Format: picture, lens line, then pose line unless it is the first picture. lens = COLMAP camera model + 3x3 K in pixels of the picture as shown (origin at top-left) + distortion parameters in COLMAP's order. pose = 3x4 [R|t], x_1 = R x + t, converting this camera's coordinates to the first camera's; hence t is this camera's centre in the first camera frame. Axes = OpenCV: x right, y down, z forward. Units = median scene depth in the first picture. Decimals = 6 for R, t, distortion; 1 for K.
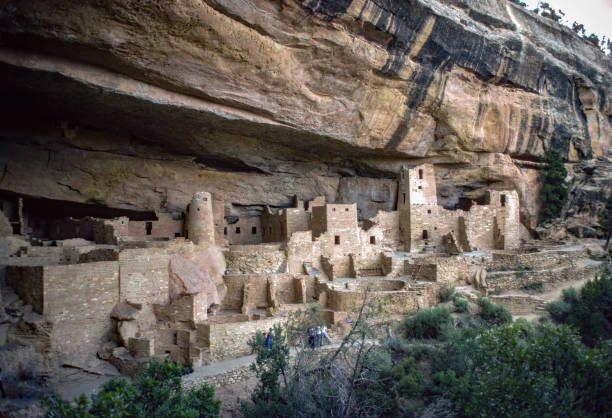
lens RADIAL K [[641.7, 0, 320.2], [0, 641.7, 207.7], [0, 0, 1]] dist [-0.079697, 0.016409]
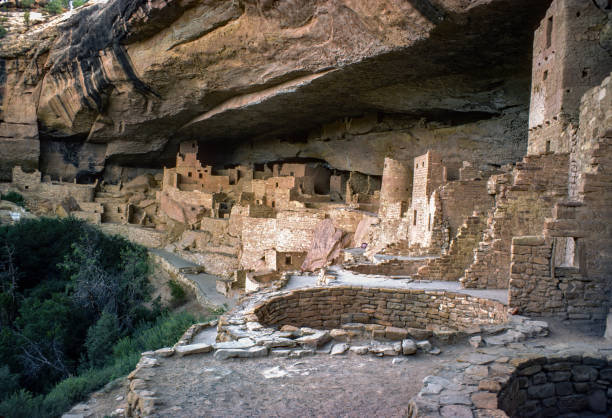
lens RADIAL K [[511.8, 0, 306.0], [0, 511.8, 209.0], [0, 0, 1]] dist [-0.049791, 0.000217]
pose [[-0.438037, 0.005808, -0.898938, 0.496364], [0.000869, 0.999981, 0.006037, 0.040214], [0.898956, 0.001864, -0.438034, 1.135441]]
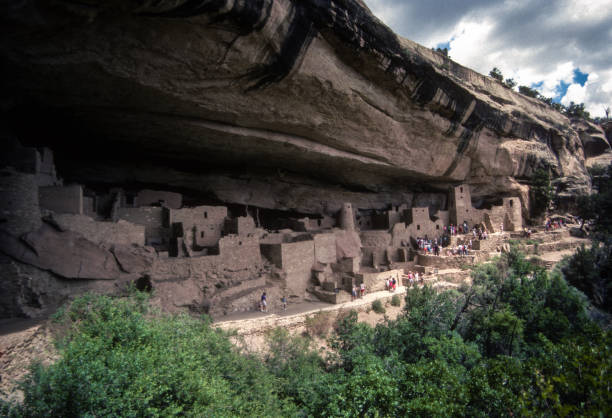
lens RADIAL K [[323.2, 0, 299.3], [0, 323.2, 210.9], [0, 0, 1]] dist [-0.081495, 0.042914]
pose [[0.975747, -0.025218, -0.217443, -0.107562], [0.024759, 0.999682, -0.004834, -0.000397], [0.217495, -0.000667, 0.976061, 0.037132]]
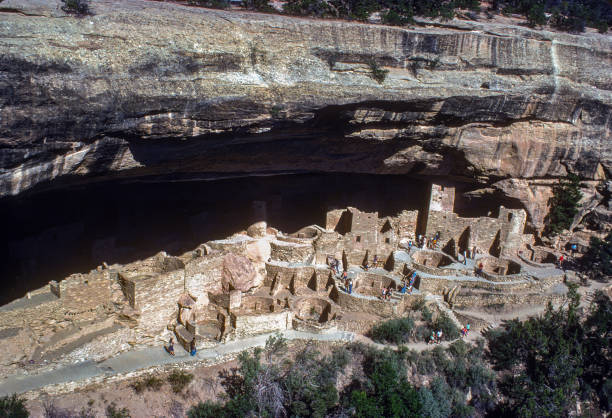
lens RADIAL K [[632.4, 0, 306.0], [0, 632.4, 209.0], [0, 0, 1]] dist [-0.065959, 0.019289]
pose [[0.951662, 0.173939, -0.253151, 0.250703], [-0.087057, 0.943150, 0.320764, -0.430355], [0.294553, -0.283221, 0.912702, -0.224669]]
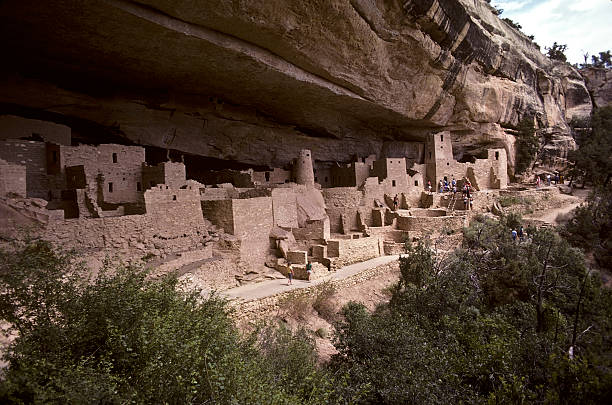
lens RADIAL K [[421.5, 0, 307.1], [0, 421.5, 195.6], [0, 0, 1]] dist [-0.049693, 0.004198]
pose [[0.999666, -0.018784, 0.017733, -0.187085], [0.017866, 0.998560, 0.050579, 0.026902], [-0.018658, -0.050245, 0.998563, 0.065590]]
